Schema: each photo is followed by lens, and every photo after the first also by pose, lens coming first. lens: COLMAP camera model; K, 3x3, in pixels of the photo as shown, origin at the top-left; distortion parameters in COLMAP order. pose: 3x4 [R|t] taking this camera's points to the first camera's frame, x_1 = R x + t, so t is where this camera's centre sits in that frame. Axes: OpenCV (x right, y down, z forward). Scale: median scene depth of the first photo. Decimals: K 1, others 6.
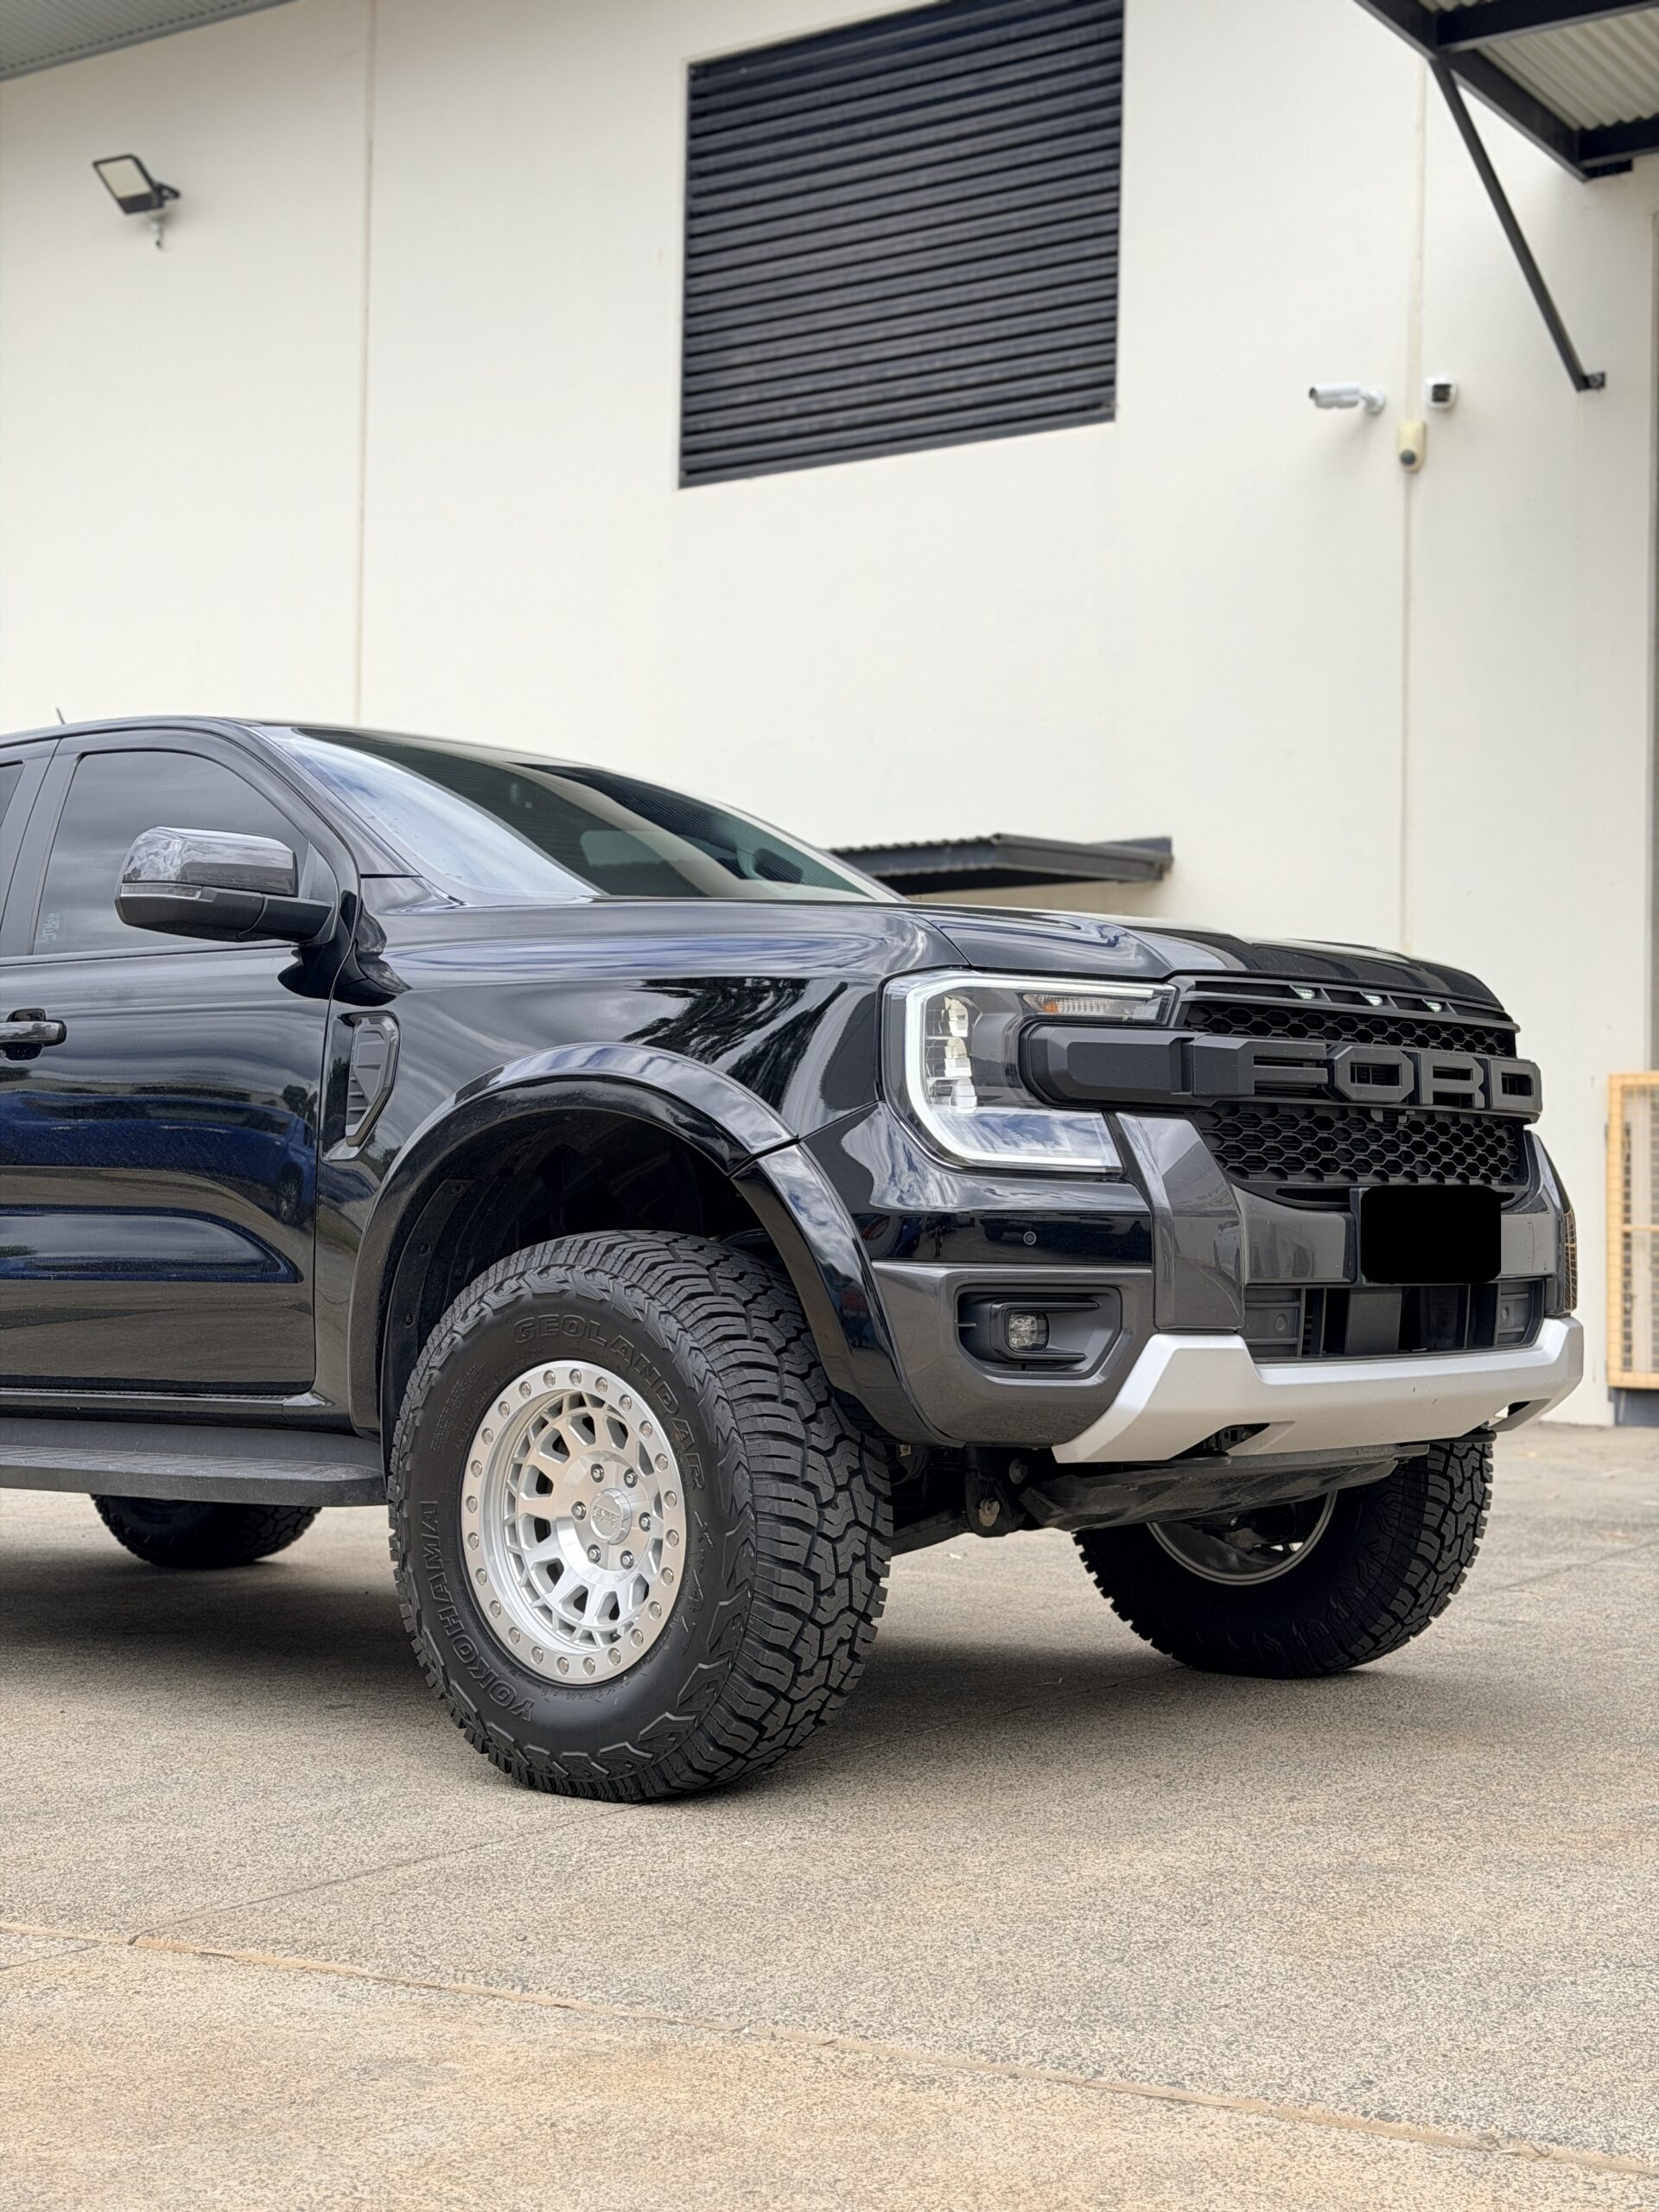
lens RADIAL K [[3164.0, 0, 829.5], [0, 3164.0, 1106.0], [0, 0, 1]] dist [0.185897, -0.041253]
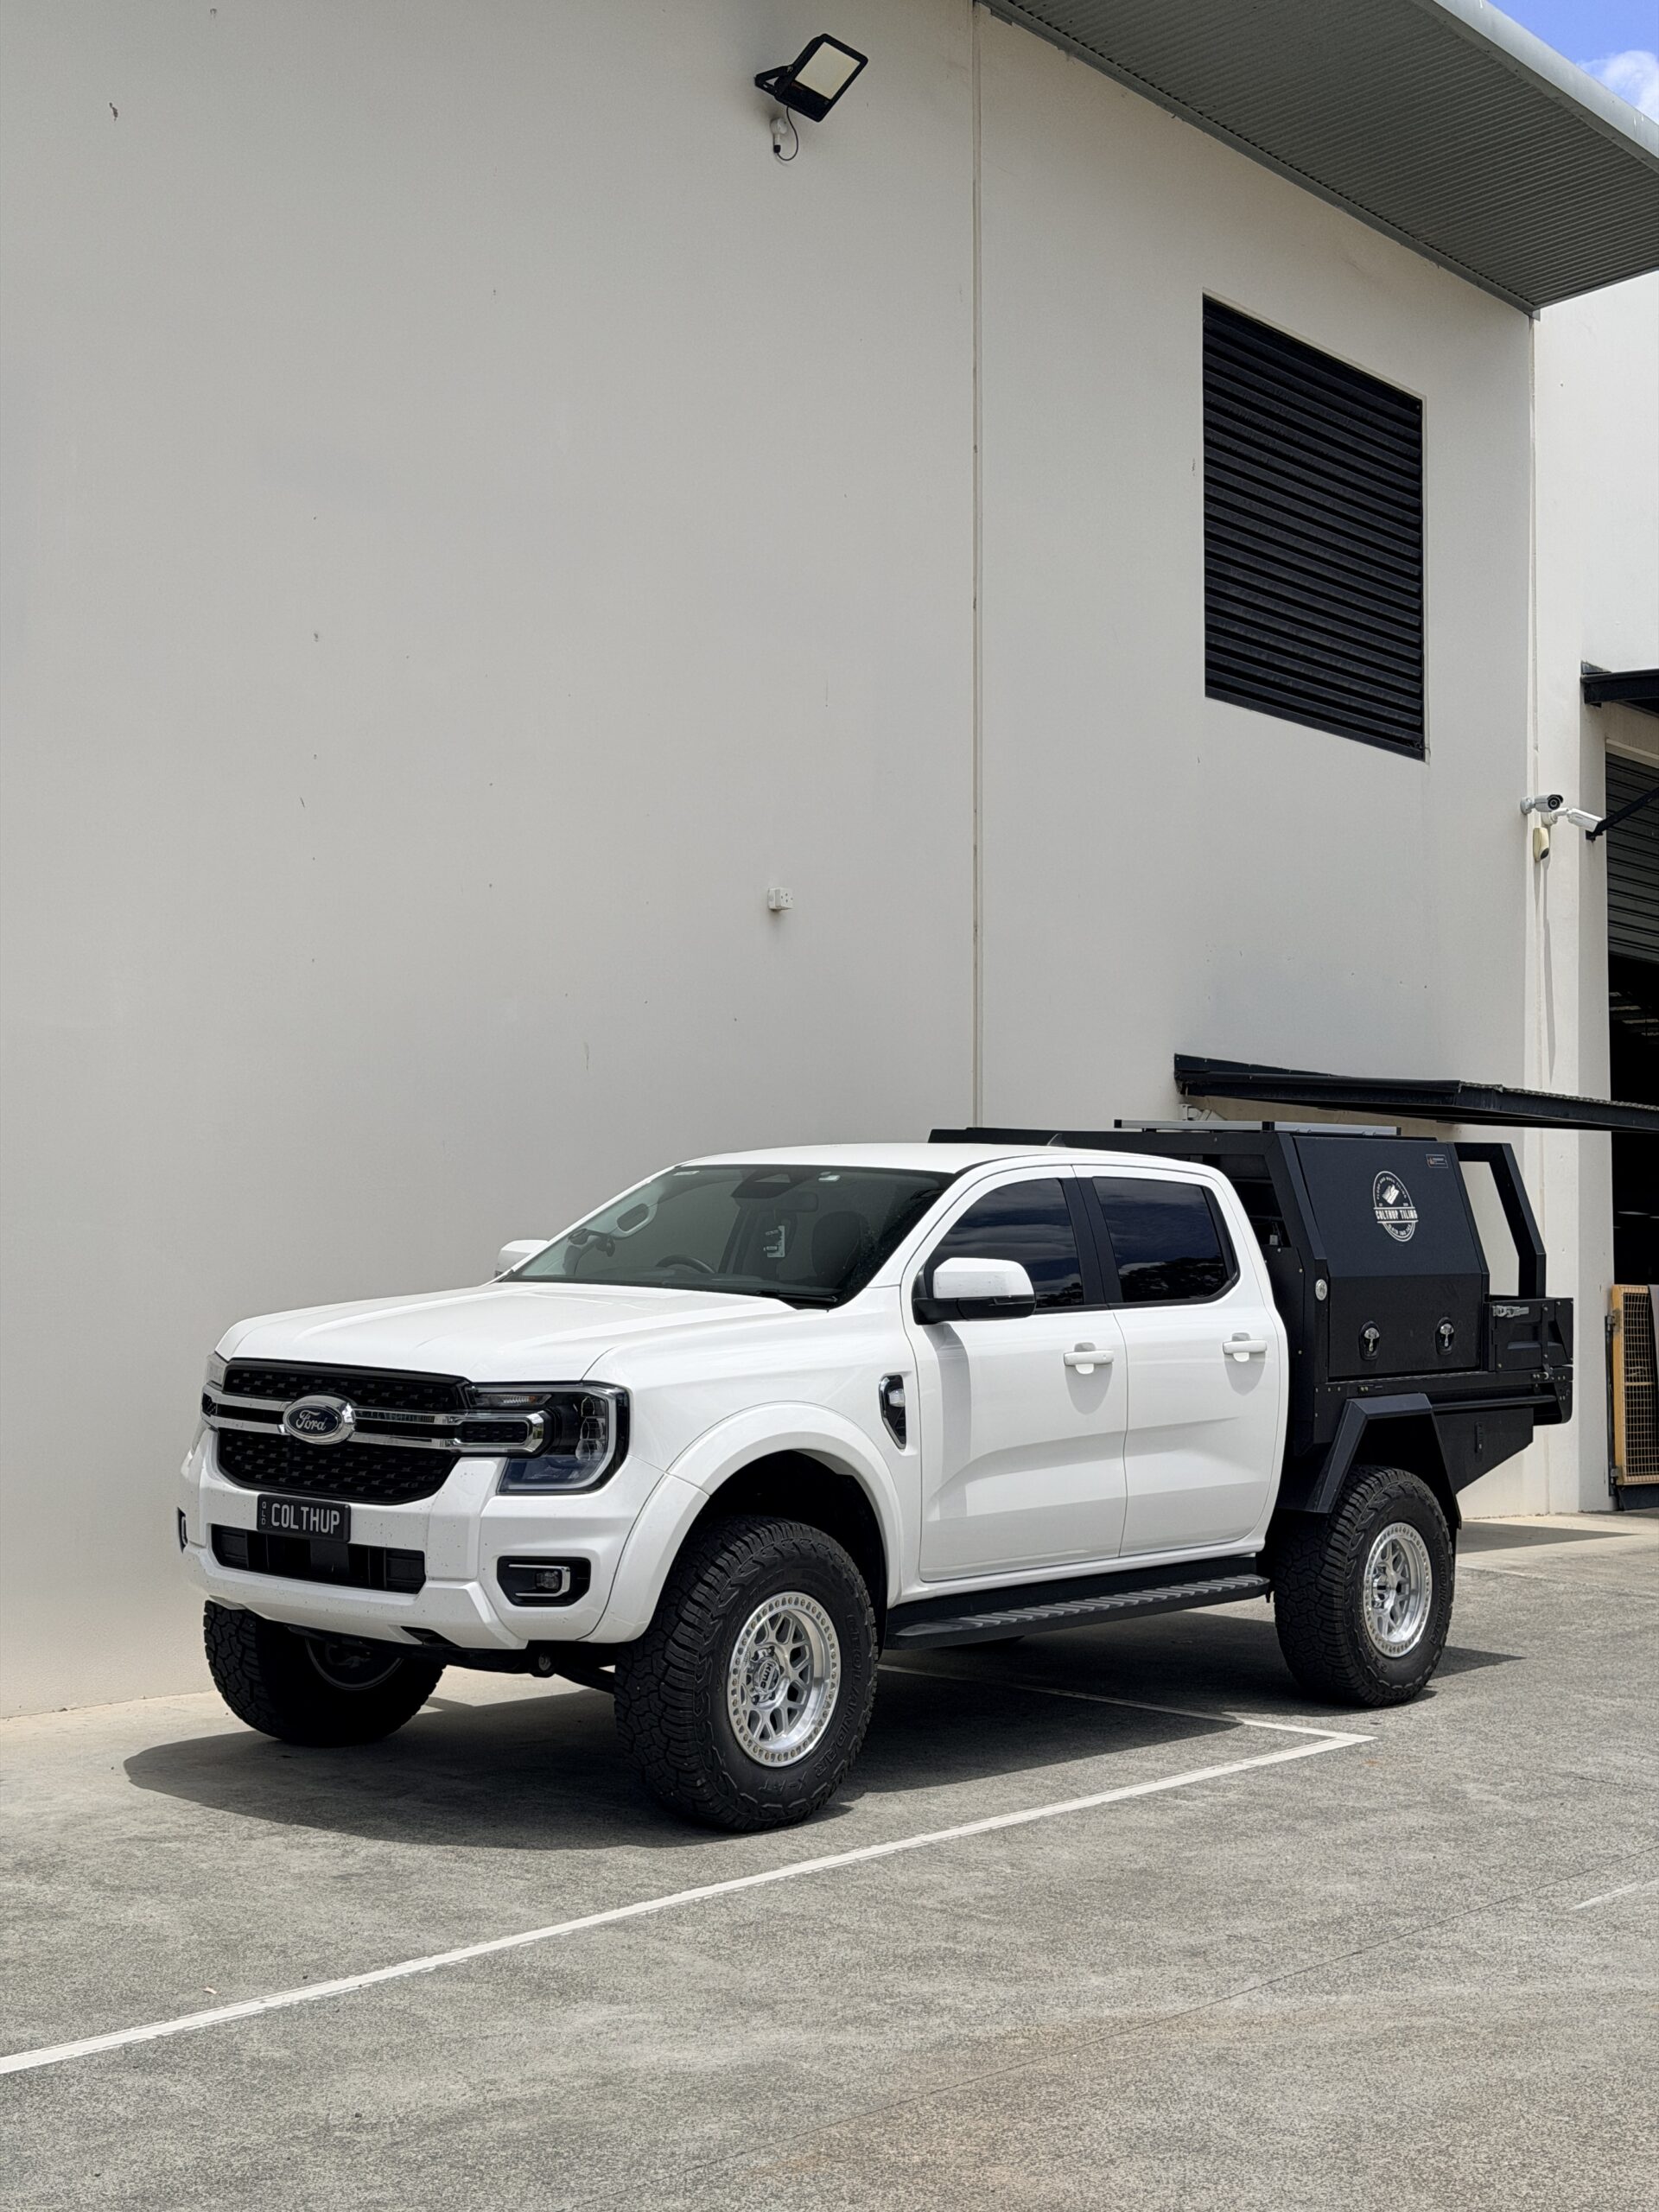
lens RADIAL K [[3164.0, 0, 829.5], [0, 3164.0, 1106.0], [0, 0, 1]] dist [0.185897, -0.041253]
pose [[0.068800, 0.046372, 0.996552, -1.131192], [-0.060933, 0.997249, -0.042198, -0.006636], [-0.995768, -0.057819, 0.071436, 1.072507]]
